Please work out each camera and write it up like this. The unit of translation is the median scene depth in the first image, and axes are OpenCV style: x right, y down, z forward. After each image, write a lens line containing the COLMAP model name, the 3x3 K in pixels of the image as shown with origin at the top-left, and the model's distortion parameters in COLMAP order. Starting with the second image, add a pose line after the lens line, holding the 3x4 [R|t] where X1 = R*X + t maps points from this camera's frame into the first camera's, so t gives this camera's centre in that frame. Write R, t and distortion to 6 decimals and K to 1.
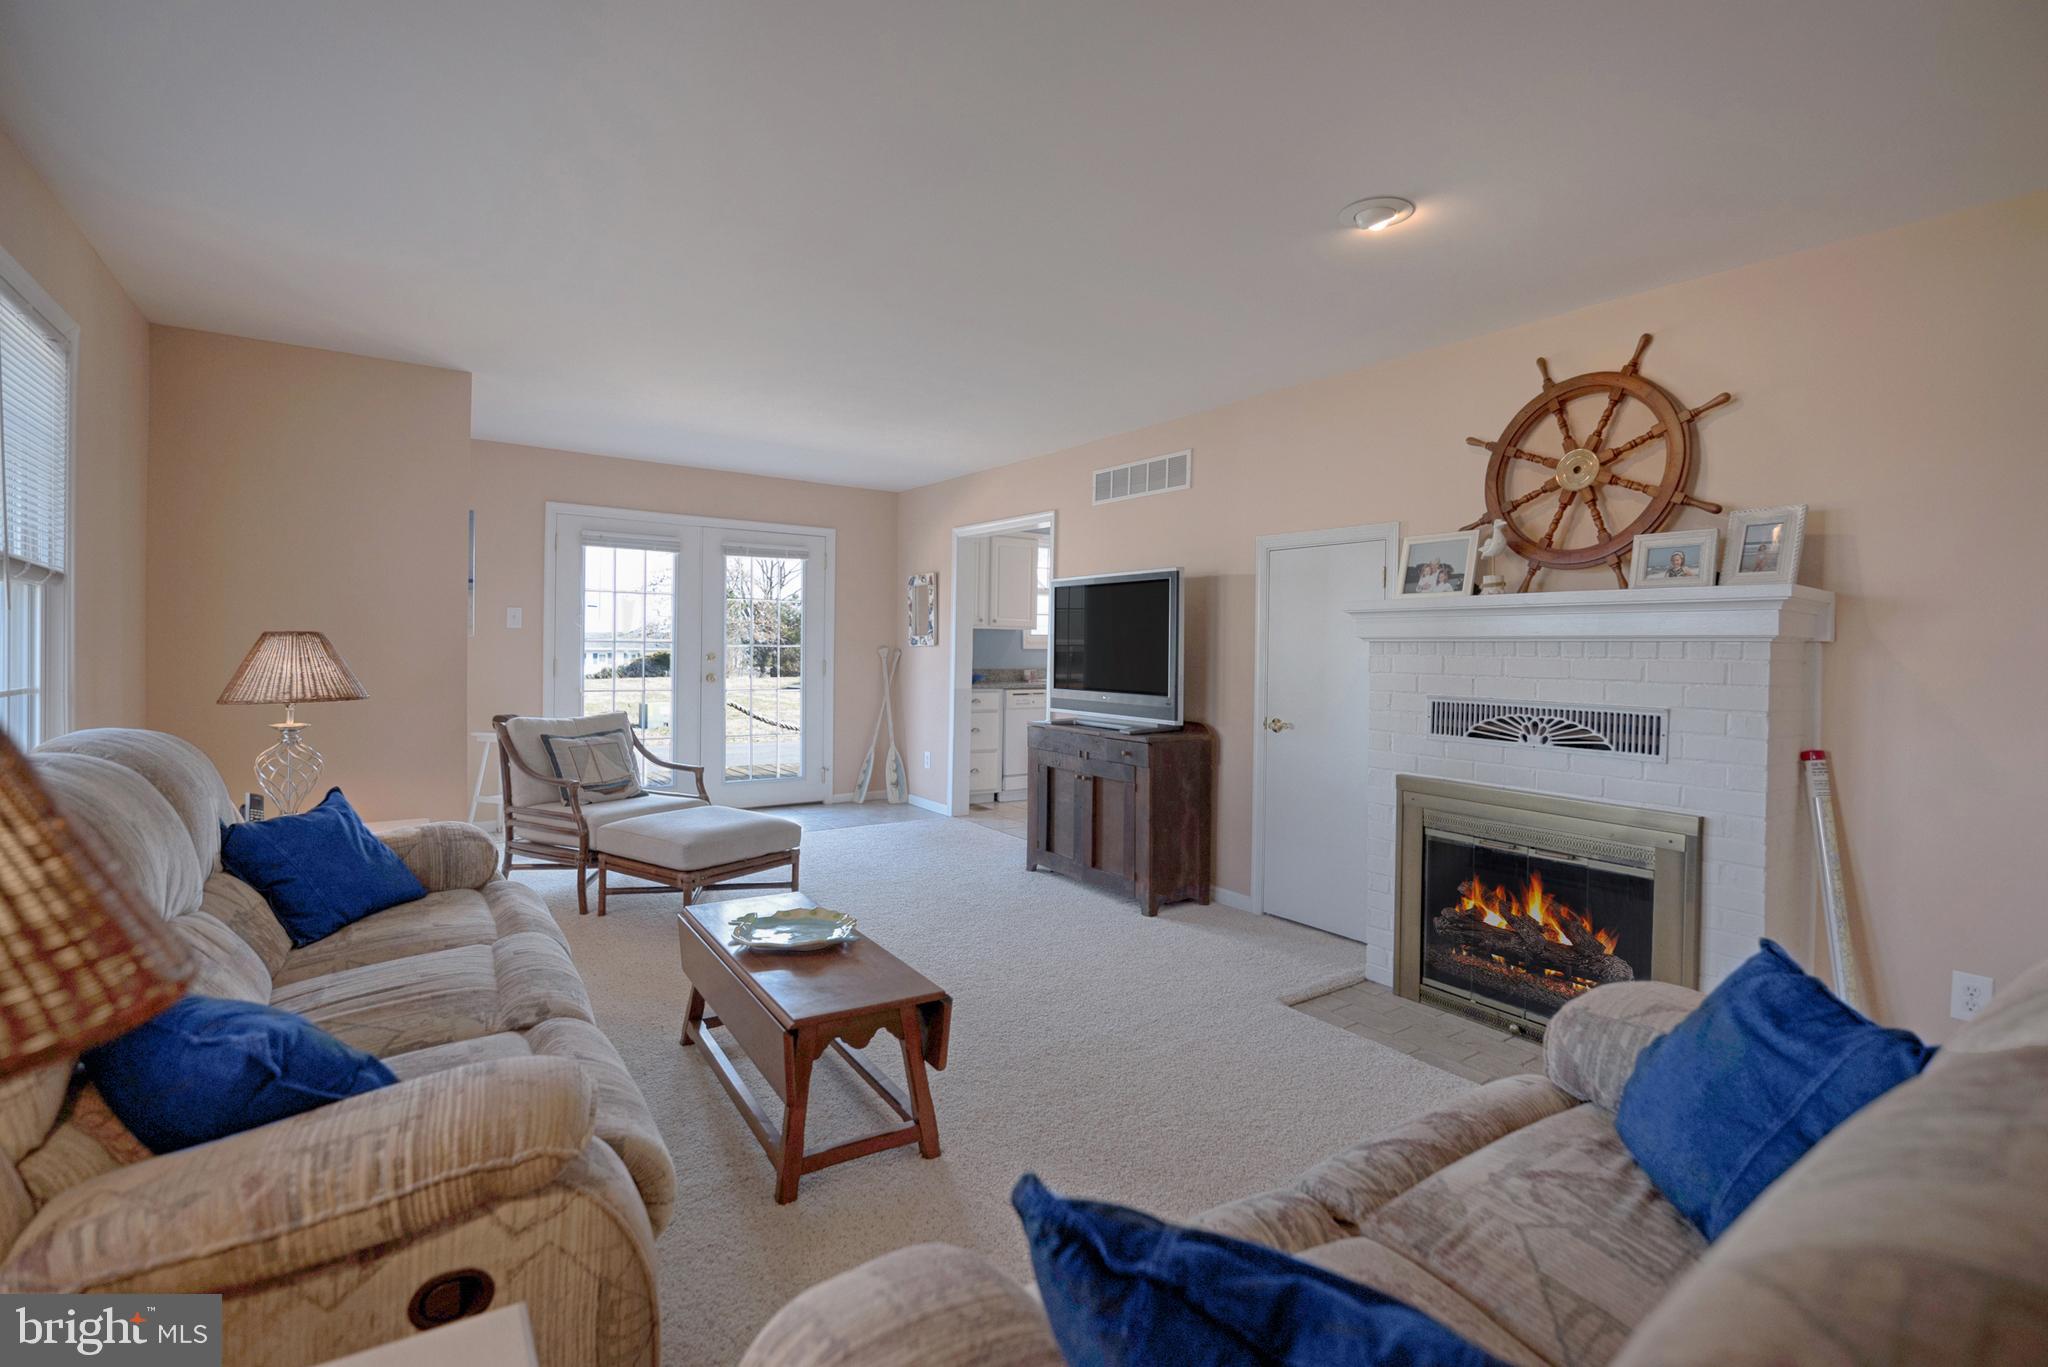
lens RADIAL K [[945.8, 0, 1027.4], [0, 945.8, 653.6], [0, 0, 1]] dist [0.000561, 0.000037]
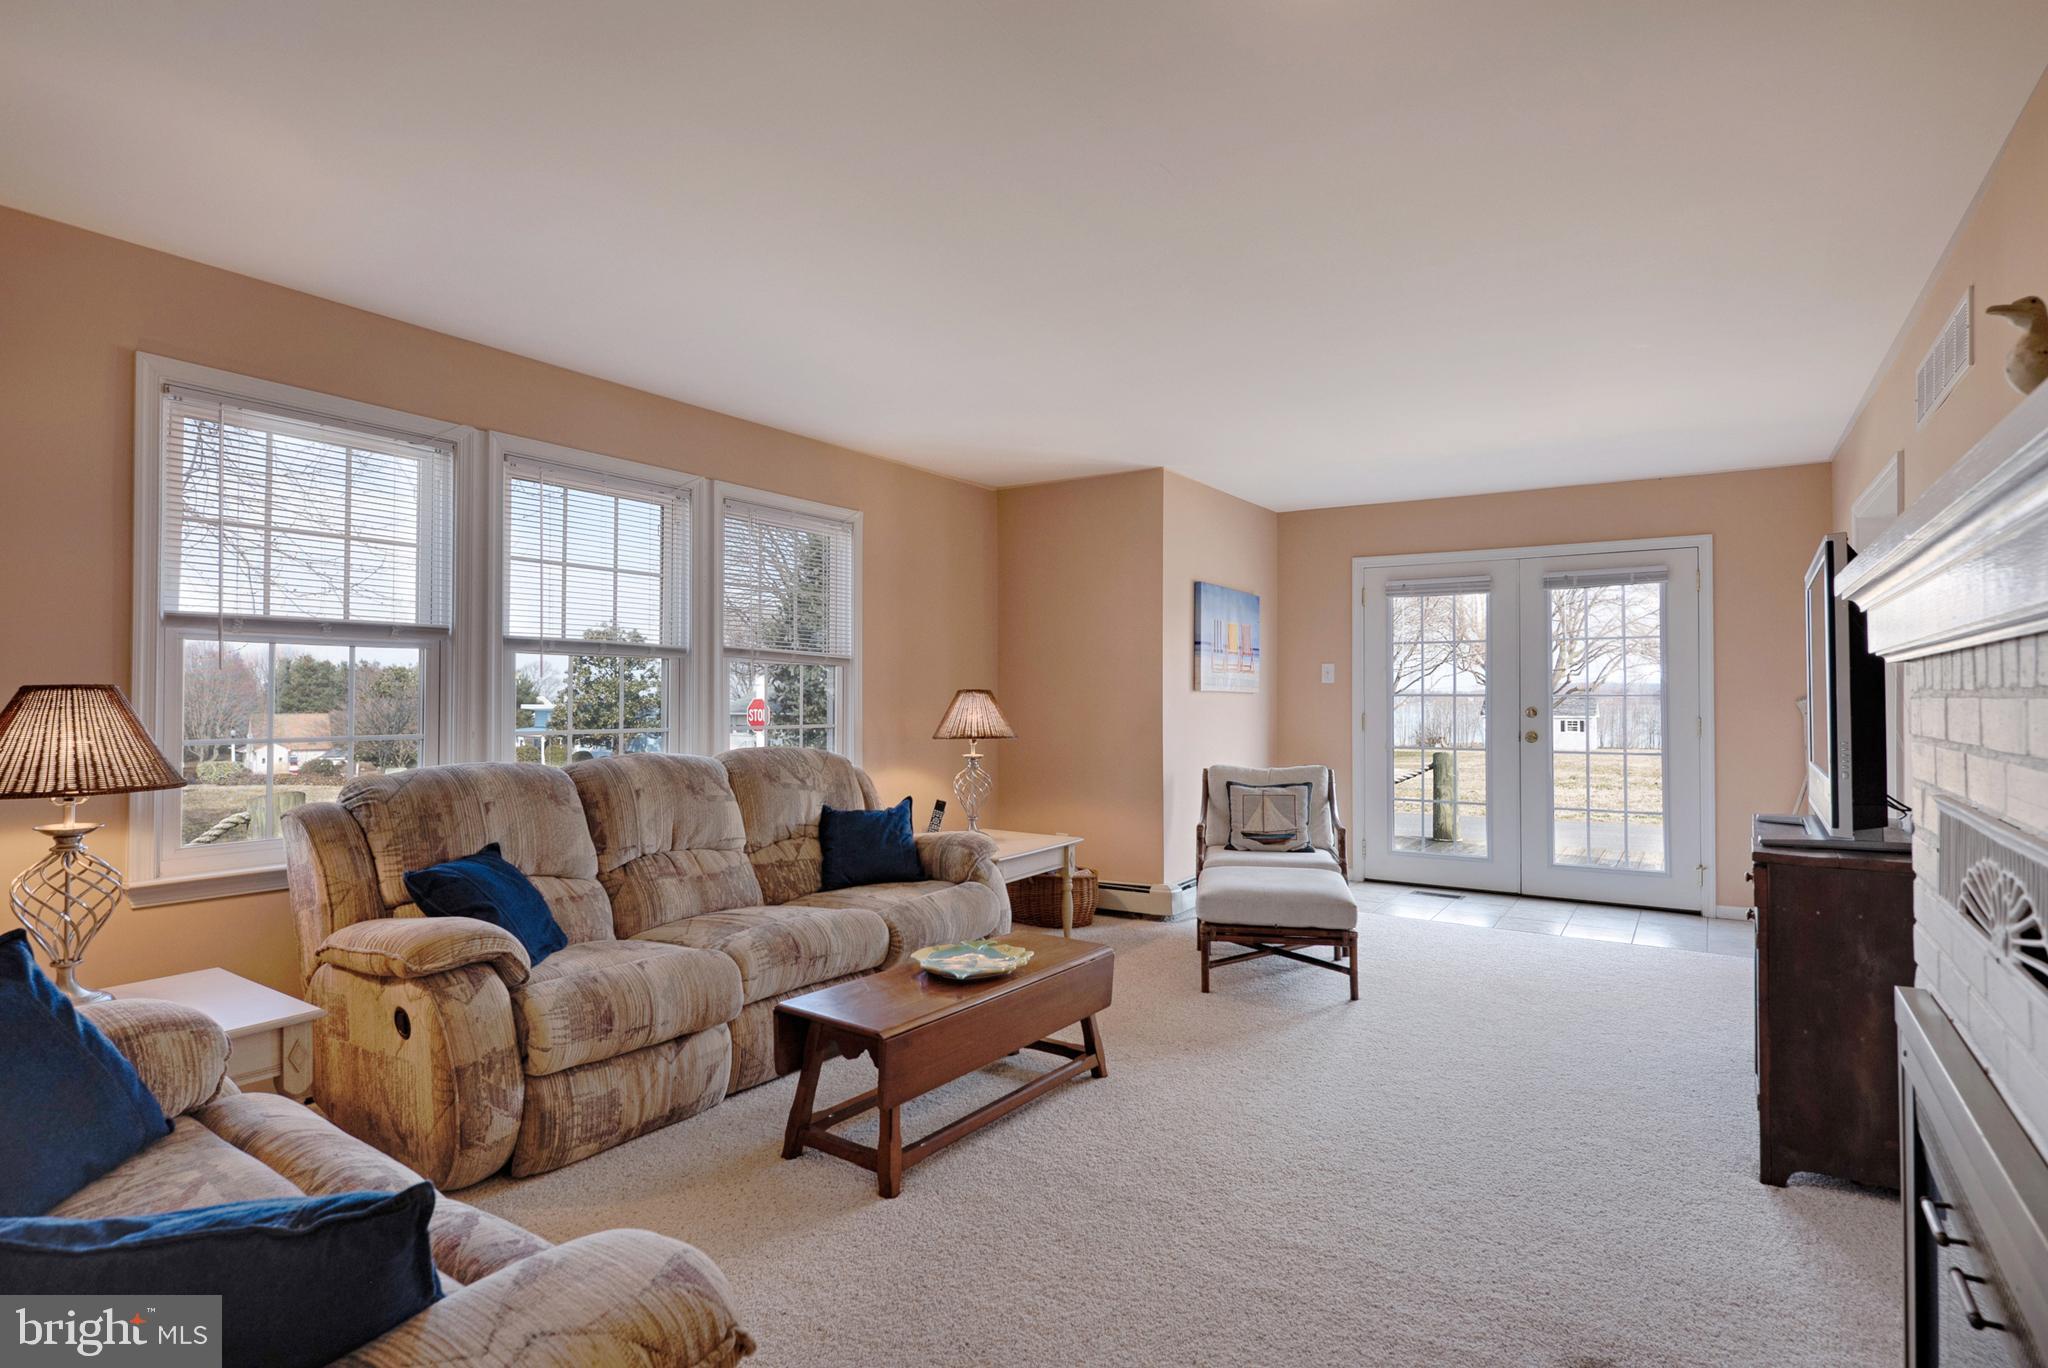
lens RADIAL K [[1005.2, 0, 1024.0], [0, 1005.2, 684.0], [0, 0, 1]] dist [-0.000301, -0.000019]
pose [[0.384593, -0.024882, -0.922751, 0.453163], [-0.002189, 0.999609, -0.027867, 0.007289], [0.923084, 0.012737, 0.384389, 0.339744]]
